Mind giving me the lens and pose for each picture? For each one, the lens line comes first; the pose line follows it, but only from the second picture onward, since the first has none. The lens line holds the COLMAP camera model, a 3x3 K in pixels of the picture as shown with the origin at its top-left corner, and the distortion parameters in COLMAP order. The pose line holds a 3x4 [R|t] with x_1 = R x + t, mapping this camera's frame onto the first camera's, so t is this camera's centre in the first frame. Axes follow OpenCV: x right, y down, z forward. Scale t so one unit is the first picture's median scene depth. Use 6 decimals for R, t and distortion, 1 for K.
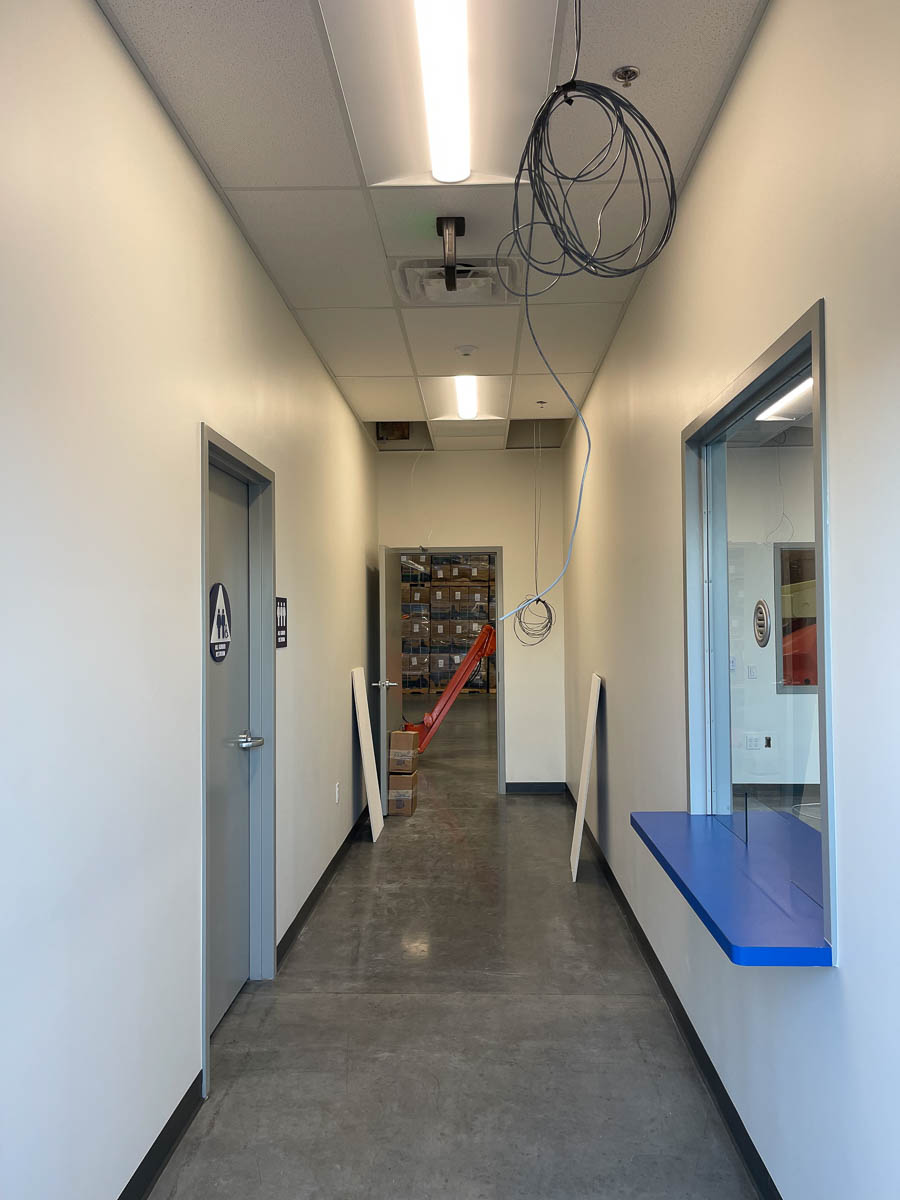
lens RADIAL K [[904.3, 0, 450.0], [0, 904.3, 600.0], [0, 0, 1]] dist [-0.001710, -0.002090]
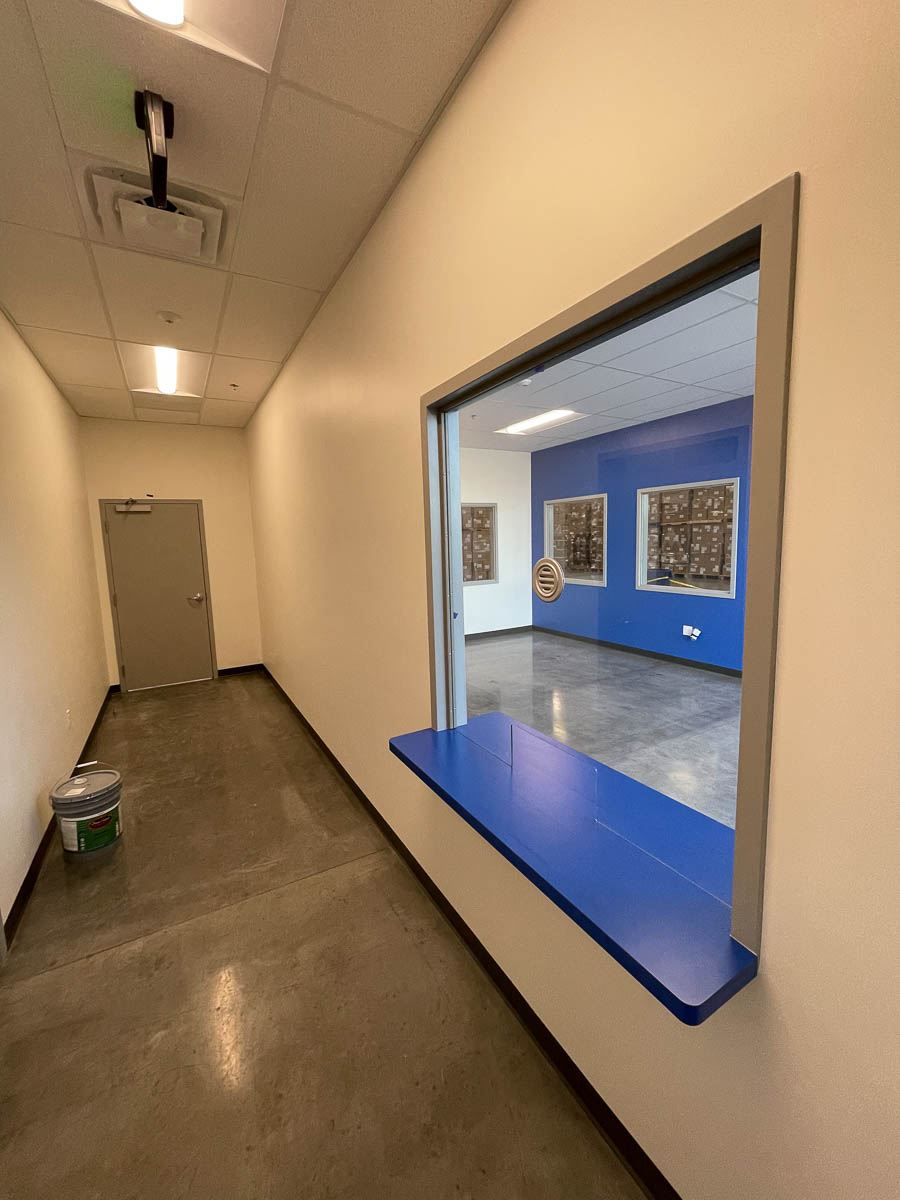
lens RADIAL K [[483.8, 0, 447.6], [0, 483.8, 597.6], [0, 0, 1]] dist [-0.002137, 0.000382]
pose [[0.851106, -0.079054, 0.519008, -0.032155], [0.008488, 0.990541, 0.136957, -0.020865], [-0.524926, -0.112159, 0.843726, 0.371783]]
